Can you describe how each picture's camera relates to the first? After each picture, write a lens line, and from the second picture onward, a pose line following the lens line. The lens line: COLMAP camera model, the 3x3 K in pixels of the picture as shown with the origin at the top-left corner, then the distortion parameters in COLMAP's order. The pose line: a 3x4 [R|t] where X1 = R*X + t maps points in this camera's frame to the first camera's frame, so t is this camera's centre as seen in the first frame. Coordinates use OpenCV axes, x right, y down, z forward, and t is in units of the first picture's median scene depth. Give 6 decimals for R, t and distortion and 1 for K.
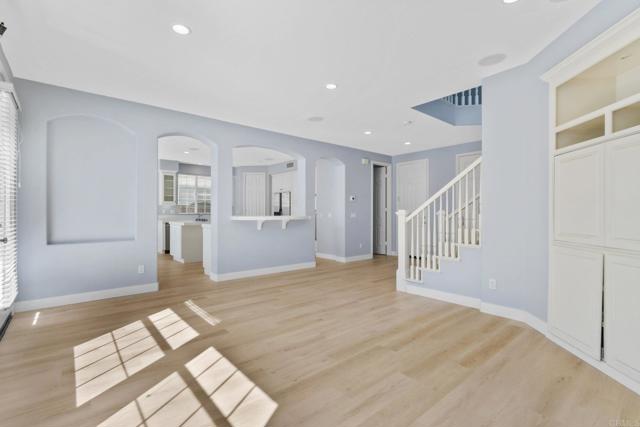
lens RADIAL K [[295.6, 0, 322.6], [0, 295.6, 215.6], [0, 0, 1]] dist [0.014844, 0.000009]
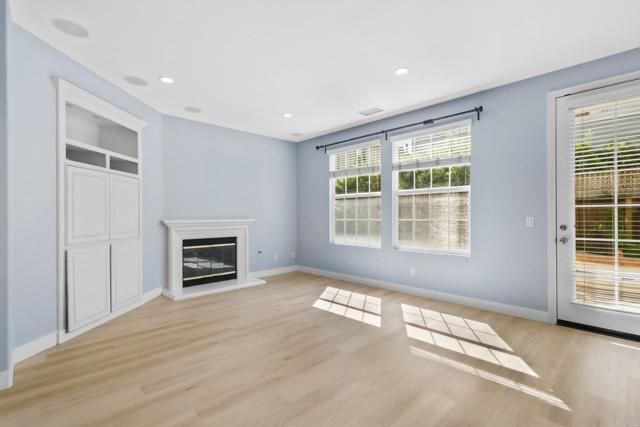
lens RADIAL K [[295.6, 0, 322.6], [0, 295.6, 215.6], [0, 0, 1]] dist [0.014844, 0.000009]
pose [[-0.998736, 0.003645, -0.050127, -0.081269], [0.003425, 0.999984, 0.004474, -0.021162], [0.050143, 0.004297, -0.998733, 2.218080]]
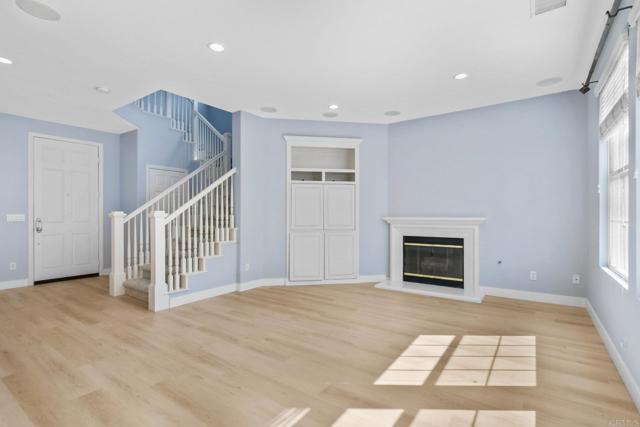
lens RADIAL K [[304.9, 0, 320.0], [0, 304.9, 213.5], [0, 0, 1]] dist [0.002104, 0.000028]
pose [[-0.235218, 0.006669, 0.971920, -1.133641], [0.005647, 0.999969, -0.005495, -0.005179], [-0.971926, 0.004196, -0.235248, 1.335483]]
